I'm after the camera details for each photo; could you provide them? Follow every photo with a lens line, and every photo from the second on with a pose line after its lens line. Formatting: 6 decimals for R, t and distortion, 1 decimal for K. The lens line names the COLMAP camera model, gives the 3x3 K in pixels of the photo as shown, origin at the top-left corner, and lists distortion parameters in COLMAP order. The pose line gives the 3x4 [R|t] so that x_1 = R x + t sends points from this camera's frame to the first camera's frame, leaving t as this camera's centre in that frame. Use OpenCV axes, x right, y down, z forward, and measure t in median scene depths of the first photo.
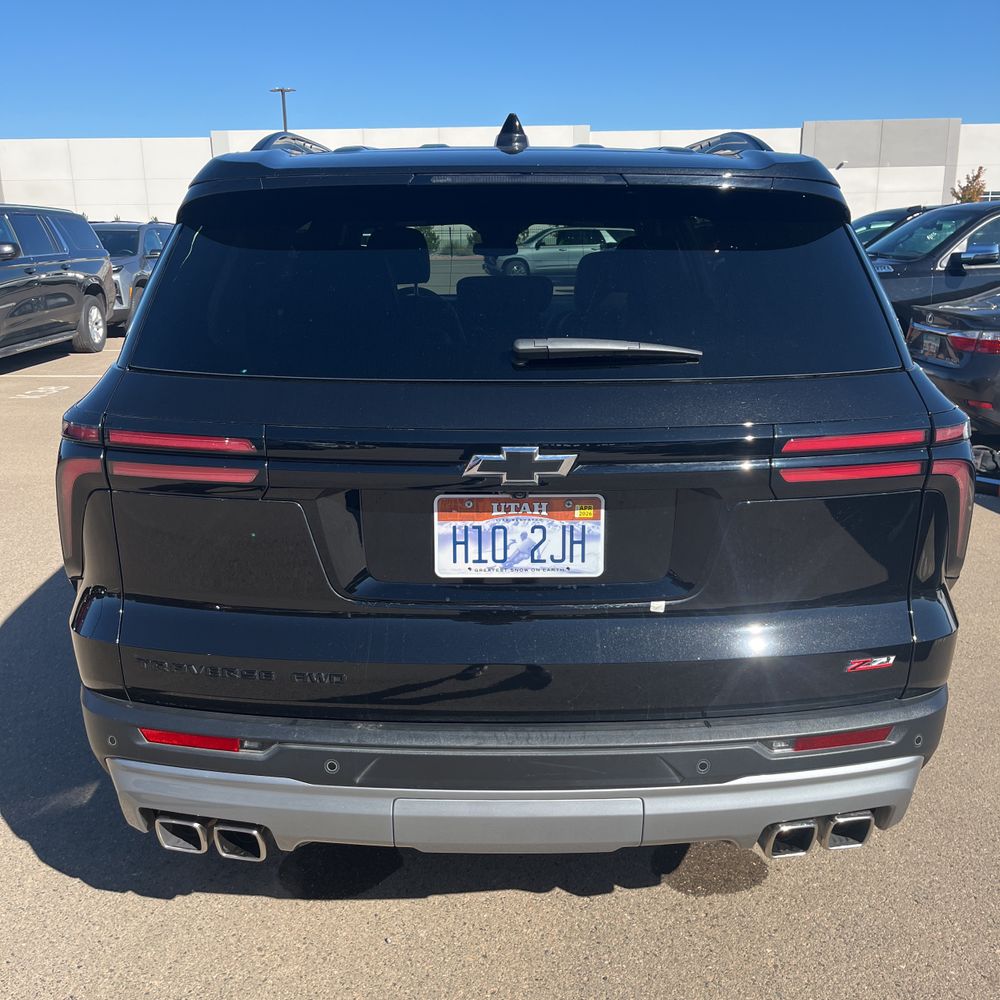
lens RADIAL K [[1017.4, 0, 446.6], [0, 1017.4, 479.9], [0, 0, 1]] dist [0.016163, 0.002884]
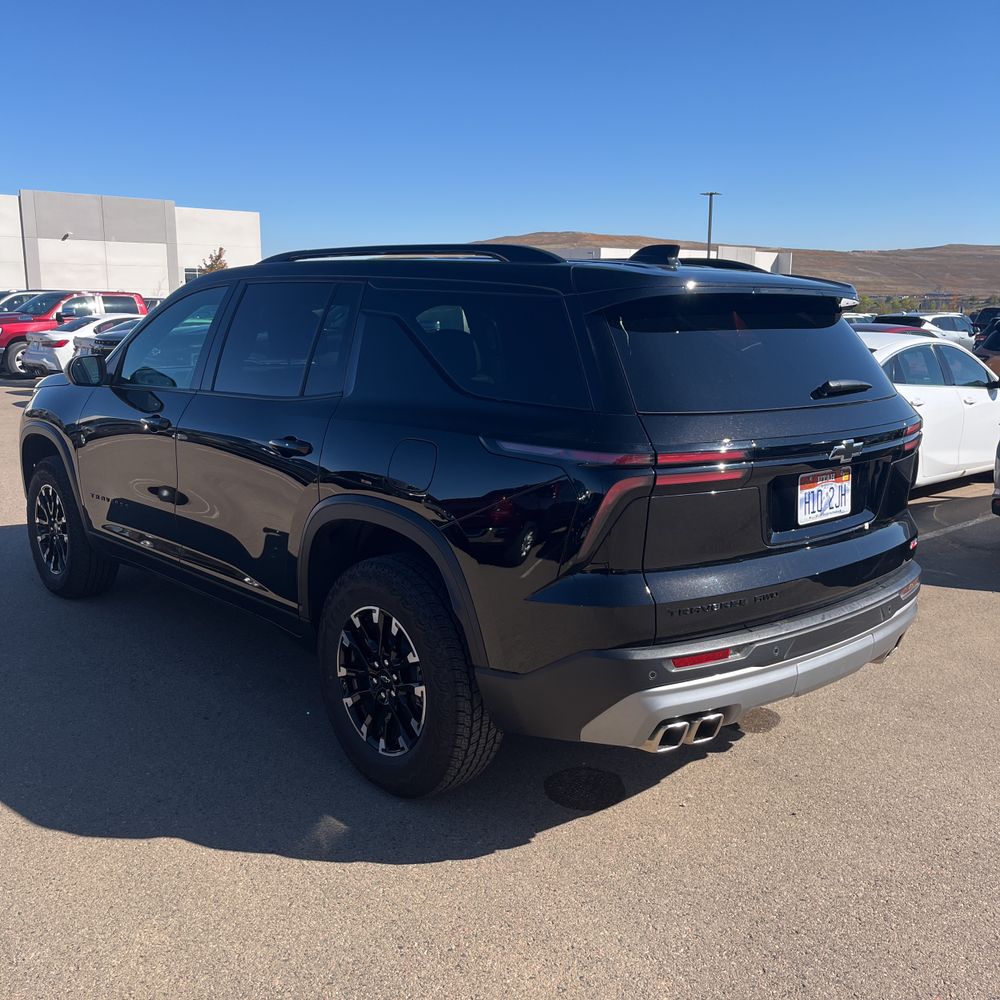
lens RADIAL K [[1038.1, 0, 489.3], [0, 1038.1, 500.7], [0, 0, 1]] dist [0.013535, 0.057363]
pose [[0.738343, -0.109259, 0.665517, -1.518883], [0.143283, 0.989676, 0.003515, -0.022446], [-0.659030, 0.092762, 0.746374, 0.061278]]
